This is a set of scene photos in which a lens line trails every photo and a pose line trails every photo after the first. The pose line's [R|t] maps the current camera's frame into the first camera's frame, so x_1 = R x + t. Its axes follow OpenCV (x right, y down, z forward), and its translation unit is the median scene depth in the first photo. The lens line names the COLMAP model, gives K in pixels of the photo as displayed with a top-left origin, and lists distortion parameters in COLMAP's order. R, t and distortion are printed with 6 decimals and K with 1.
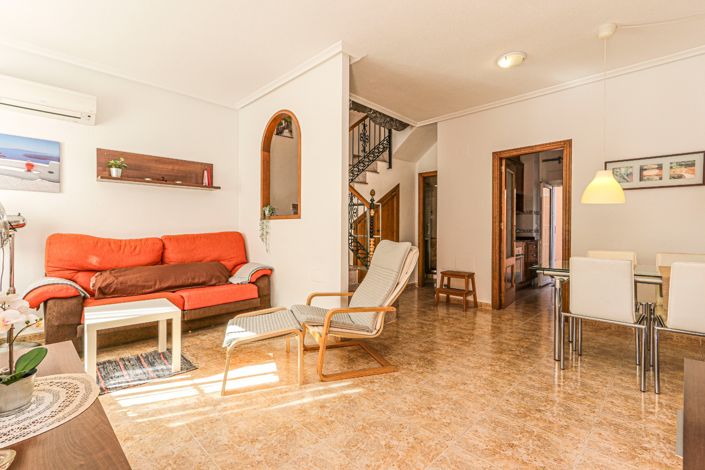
lens RADIAL K [[317.4, 0, 339.6], [0, 317.4, 238.2], [0, 0, 1]] dist [-0.010208, -0.000211]
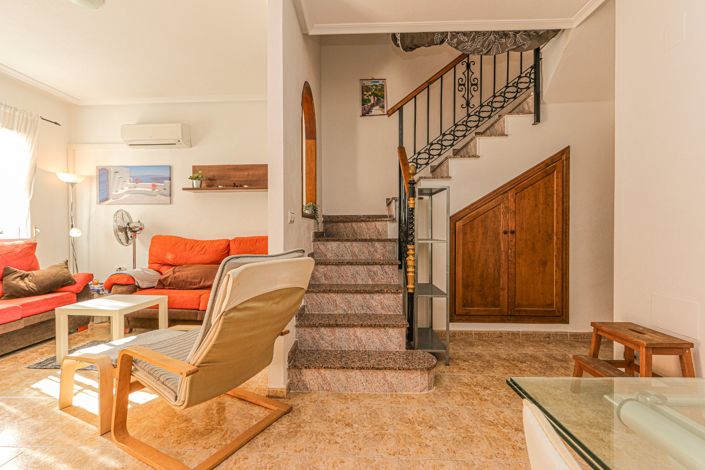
lens RADIAL K [[323.3, 0, 350.3], [0, 323.3, 234.0], [0, 0, 1]] dist [-0.003460, 0.003454]
pose [[0.686475, 0.003636, -0.727144, 0.514206], [-0.014223, 0.999863, -0.008428, -0.016054], [0.727014, 0.016128, 0.686433, 0.533096]]
